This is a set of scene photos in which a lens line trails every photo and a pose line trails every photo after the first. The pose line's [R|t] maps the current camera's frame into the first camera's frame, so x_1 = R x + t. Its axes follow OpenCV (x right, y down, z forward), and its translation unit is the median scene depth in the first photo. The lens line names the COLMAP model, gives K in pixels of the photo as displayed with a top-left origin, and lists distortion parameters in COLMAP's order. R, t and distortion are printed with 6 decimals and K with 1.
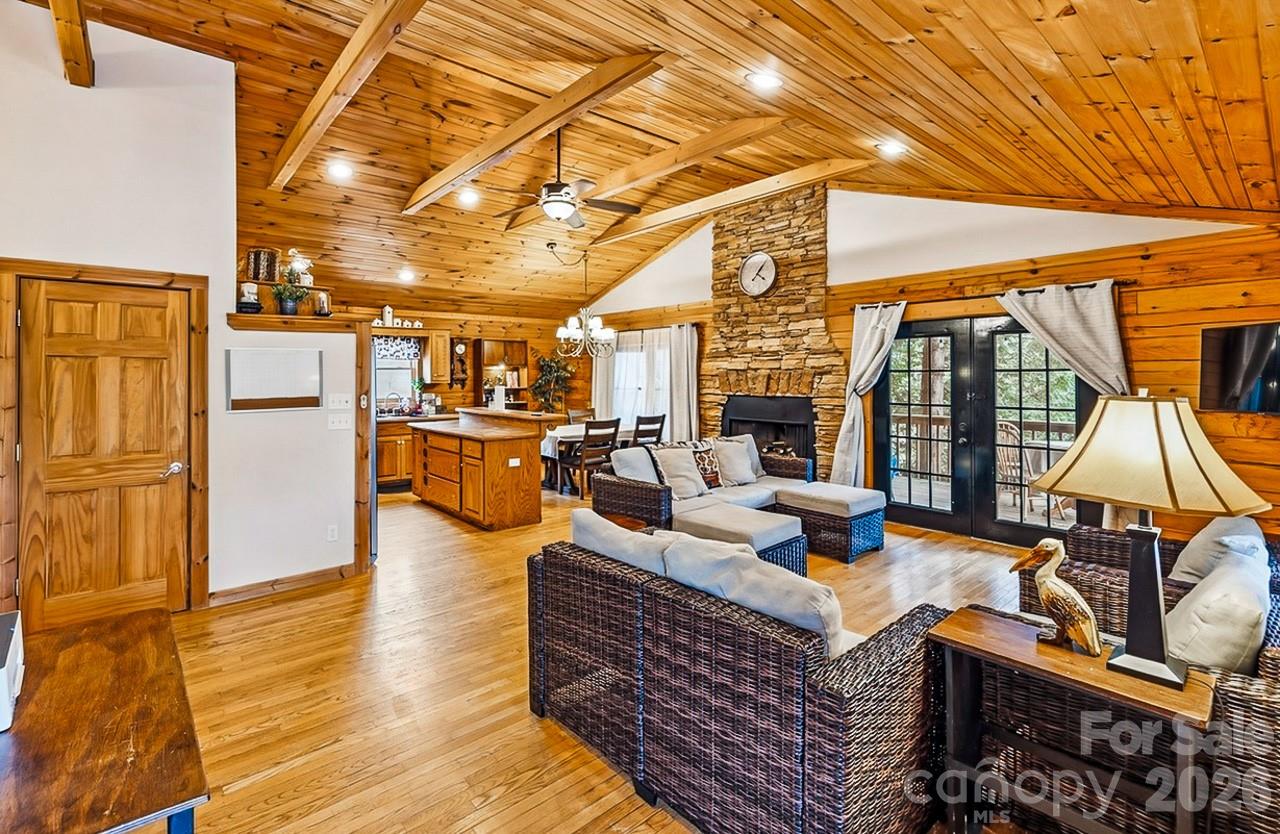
lens RADIAL K [[572.9, 0, 606.7], [0, 572.9, 375.9], [0, 0, 1]] dist [-0.002808, -0.000247]
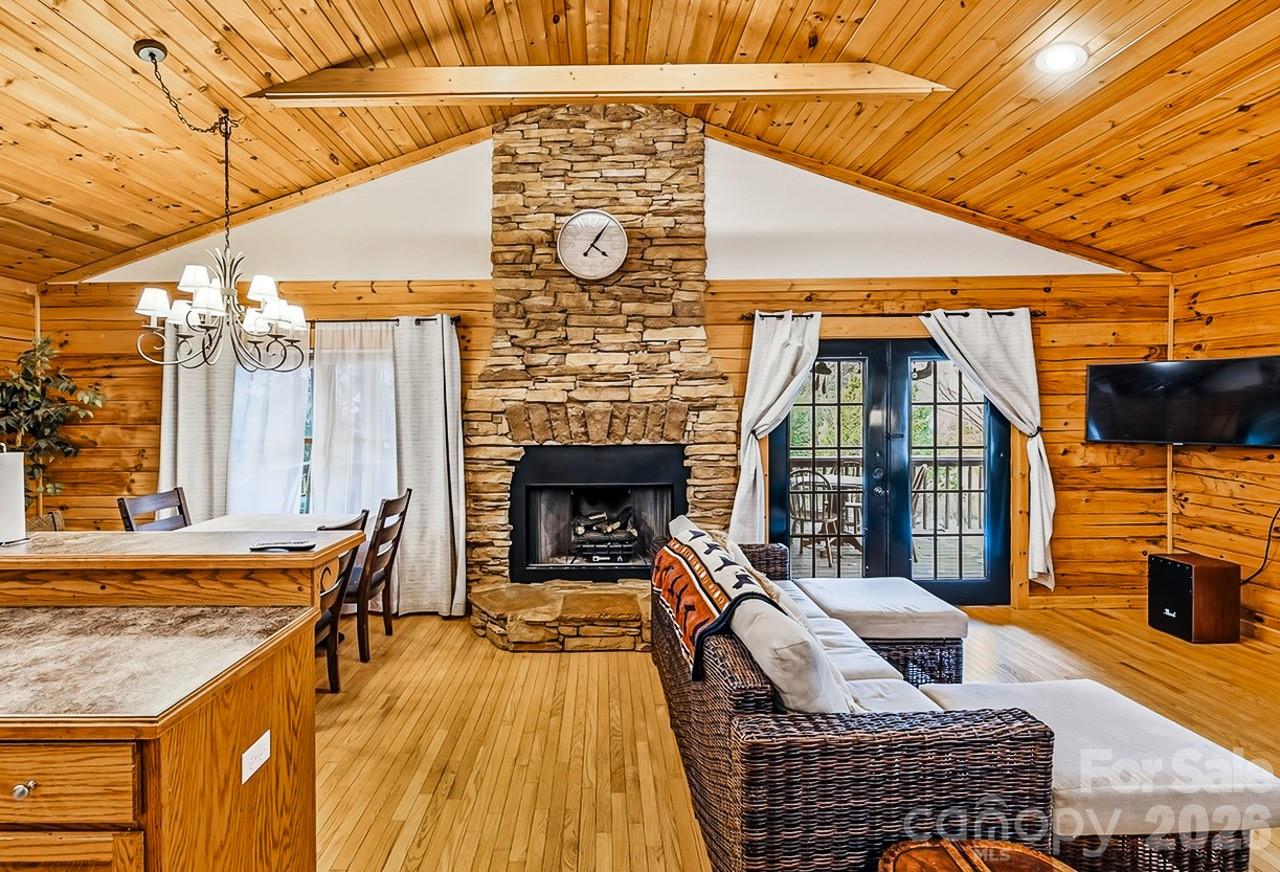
lens RADIAL K [[593.9, 0, 597.6], [0, 593.9, 415.8], [0, 0, 1]] dist [-0.001206, 0.000140]
pose [[0.641077, -0.008372, 0.767431, -0.208914], [0.006003, 0.999965, 0.005894, -0.000198], [-0.767453, 0.000828, 0.641105, 0.564397]]
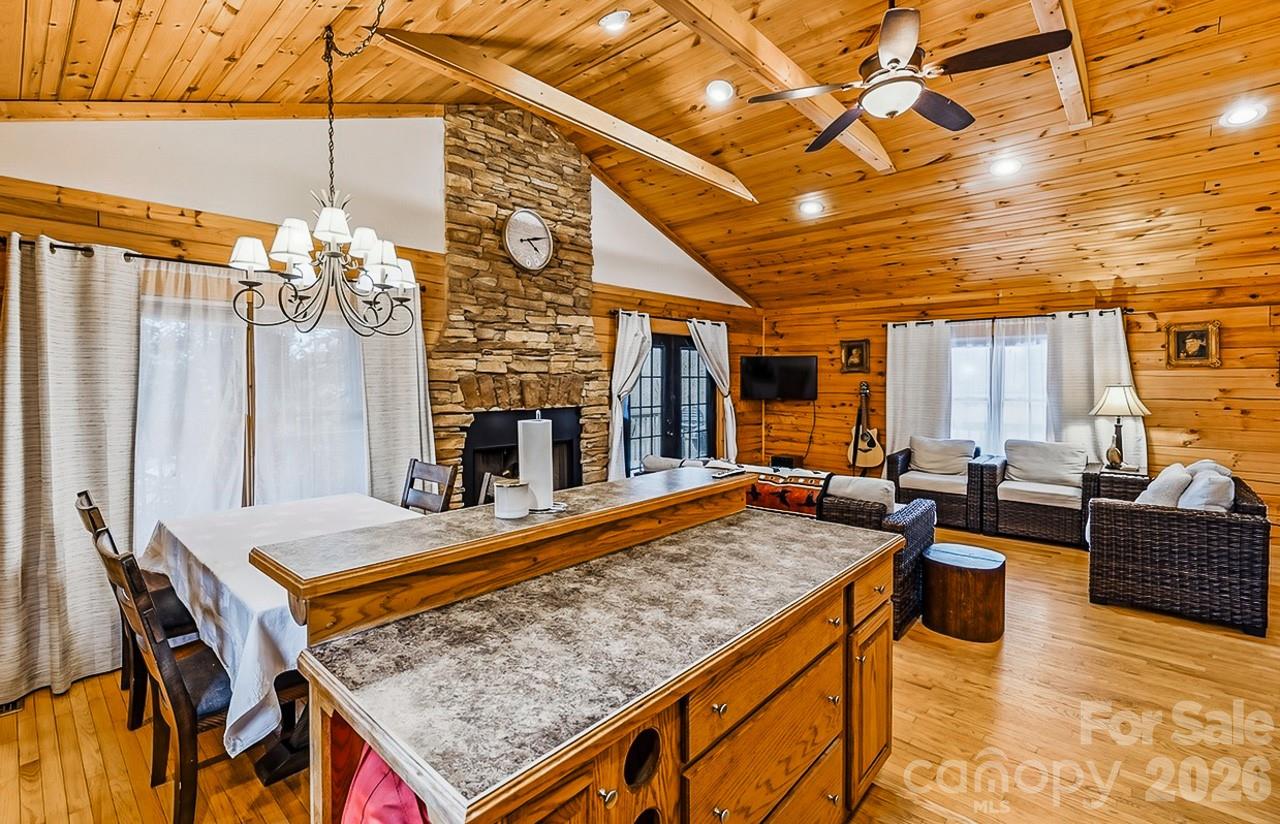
lens RADIAL K [[577.7, 0, 617.2], [0, 577.7, 390.7], [0, 0, 1]] dist [0.012360, -0.000599]
pose [[-0.131559, -0.013812, 0.991212, -0.450379], [0.005574, 0.999877, 0.014673, 0.000840], [-0.991293, 0.007456, -0.131466, 0.941885]]
